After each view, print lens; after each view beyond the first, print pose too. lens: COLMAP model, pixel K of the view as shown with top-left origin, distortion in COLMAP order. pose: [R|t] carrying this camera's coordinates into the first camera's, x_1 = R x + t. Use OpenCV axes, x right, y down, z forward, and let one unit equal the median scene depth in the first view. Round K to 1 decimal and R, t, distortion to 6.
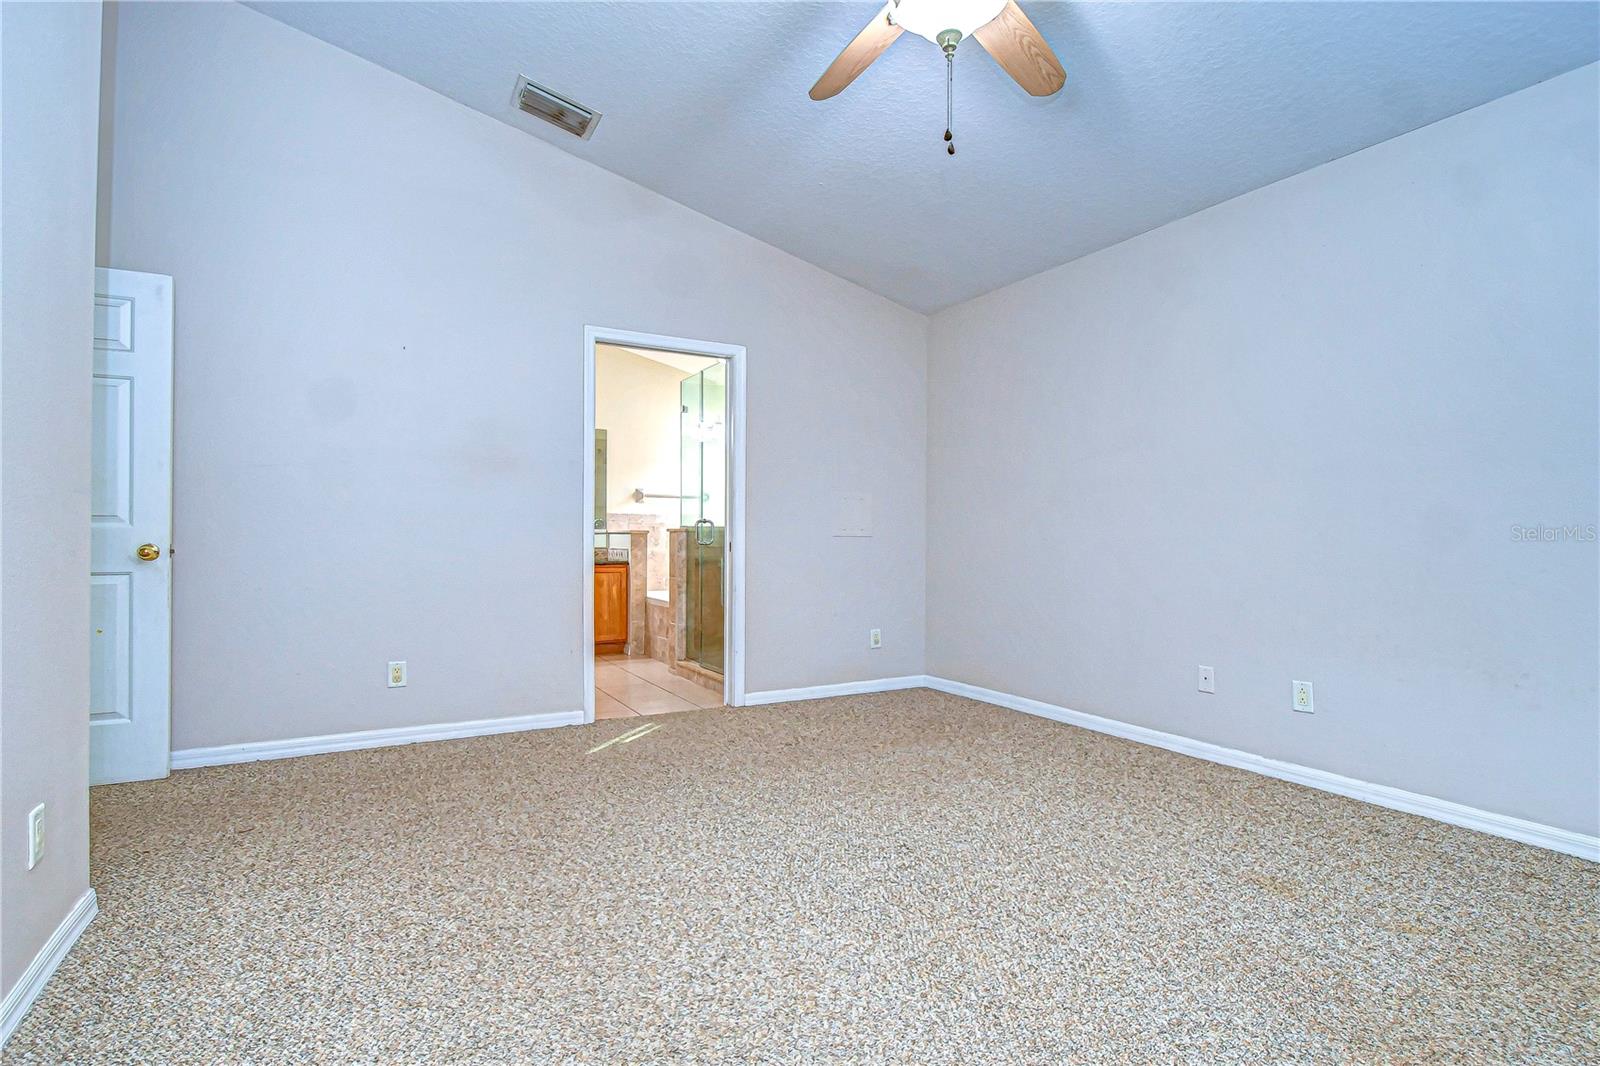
lens RADIAL K [[782.4, 0, 810.7], [0, 782.4, 538.3], [0, 0, 1]] dist [0.001655, -0.008891]
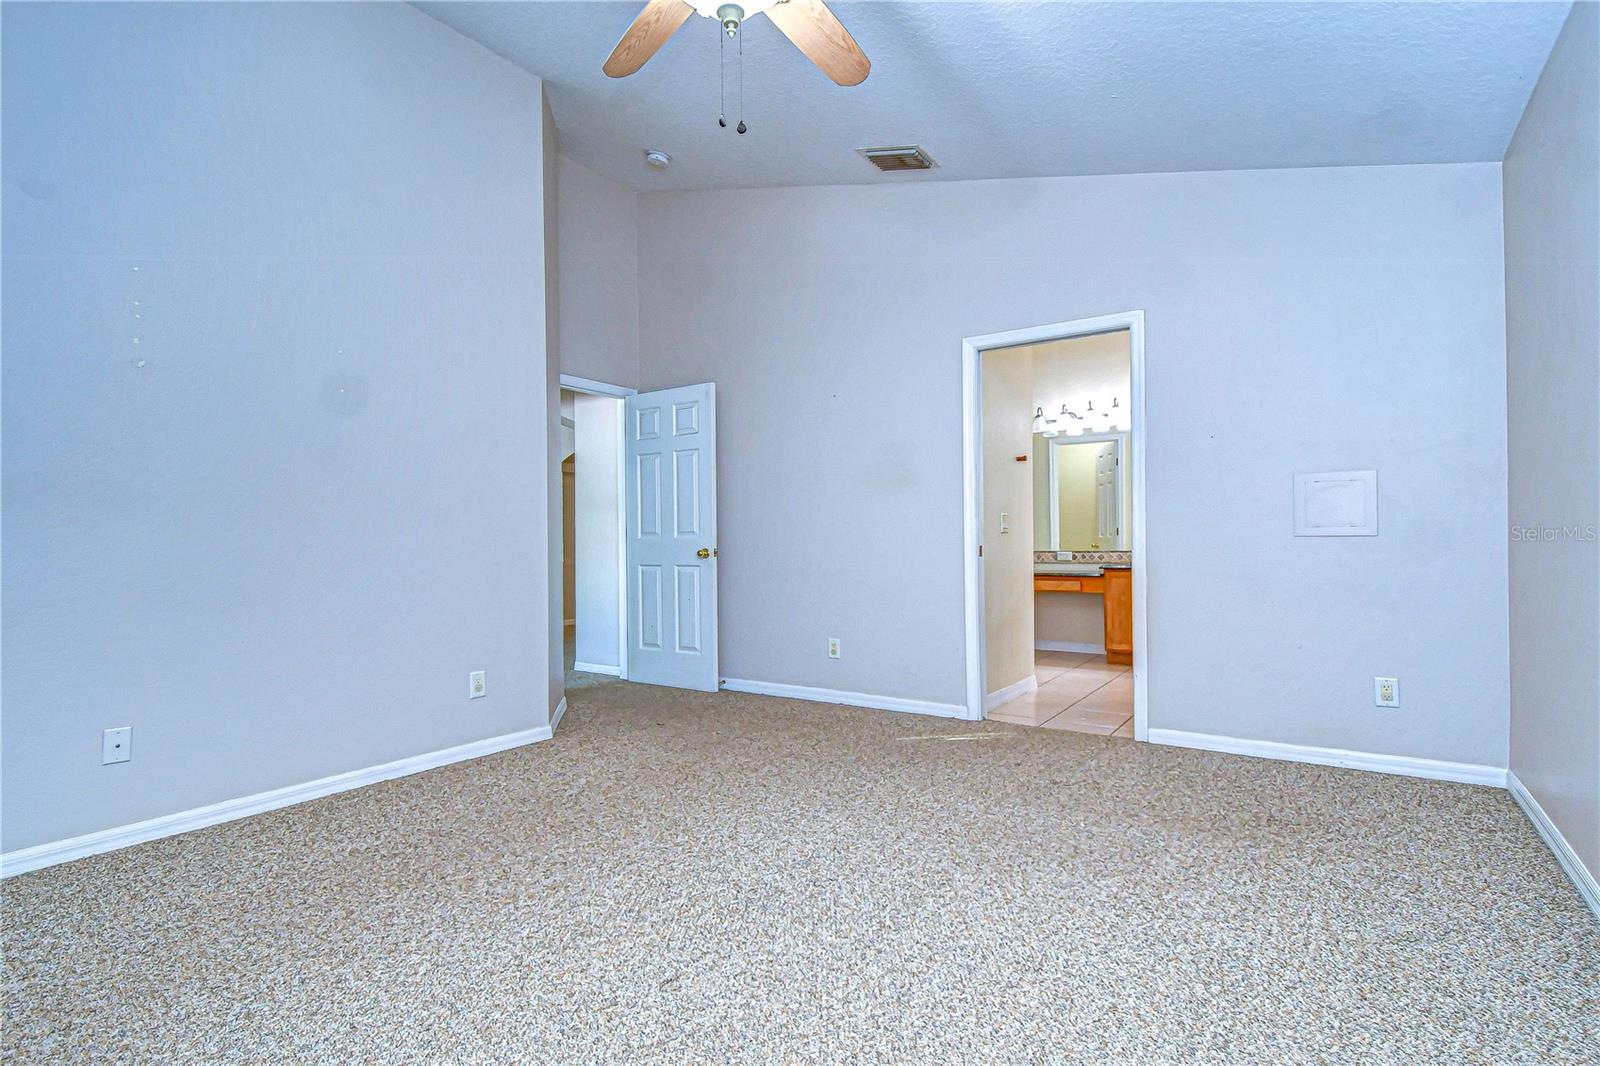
lens RADIAL K [[782.4, 0, 810.7], [0, 782.4, 538.3], [0, 0, 1]] dist [0.001655, -0.008891]
pose [[0.455658, -0.012666, -0.890065, 0.698914], [0.007499, 0.999918, -0.010390, 0.005549], [0.890123, -0.001941, 0.455716, 0.432657]]
